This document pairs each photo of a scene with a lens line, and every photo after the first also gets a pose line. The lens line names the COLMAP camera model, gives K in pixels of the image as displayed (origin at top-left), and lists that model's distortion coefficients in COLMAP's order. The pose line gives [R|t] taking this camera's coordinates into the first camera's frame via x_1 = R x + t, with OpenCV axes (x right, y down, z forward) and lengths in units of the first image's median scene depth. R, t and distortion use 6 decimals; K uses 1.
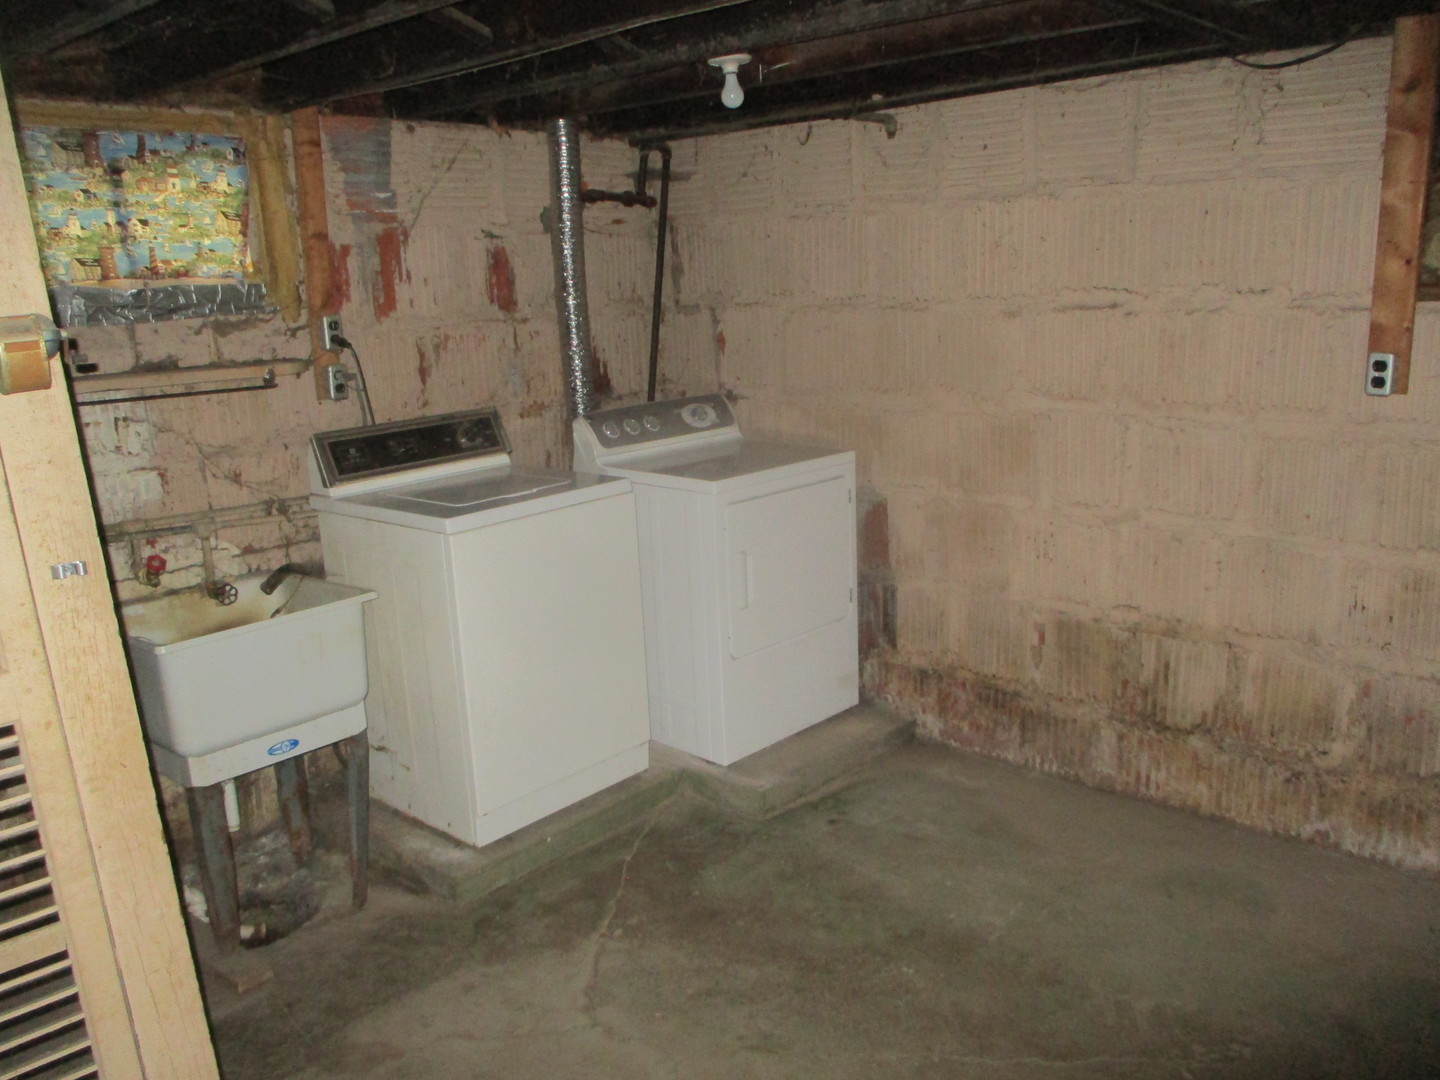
lens RADIAL K [[1192.2, 0, 723.3], [0, 1192.2, 541.4], [0, 0, 1]] dist [-0.010926, 0.005679]
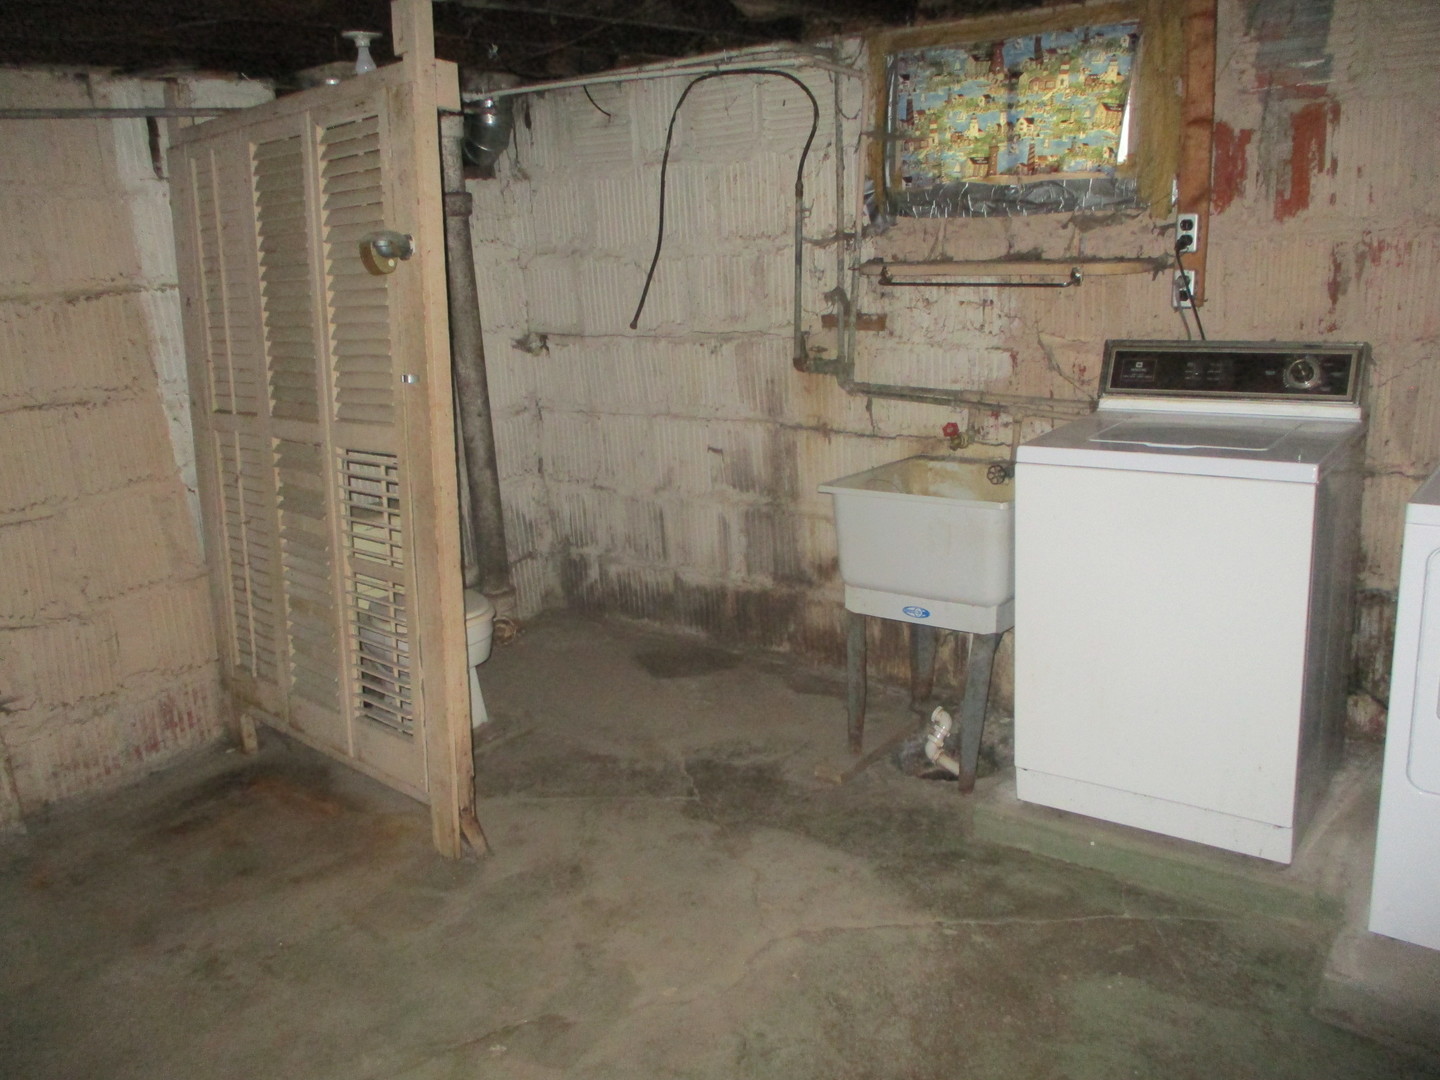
lens RADIAL K [[1192.2, 0, 724.2], [0, 1192.2, 537.3], [0, 0, 1]] dist [-0.010926, 0.005679]
pose [[0.119277, 0.294102, -0.948302, 0.588310], [-0.181177, 0.945531, 0.270454, -0.147436], [0.976190, 0.139552, 0.166065, 0.580954]]
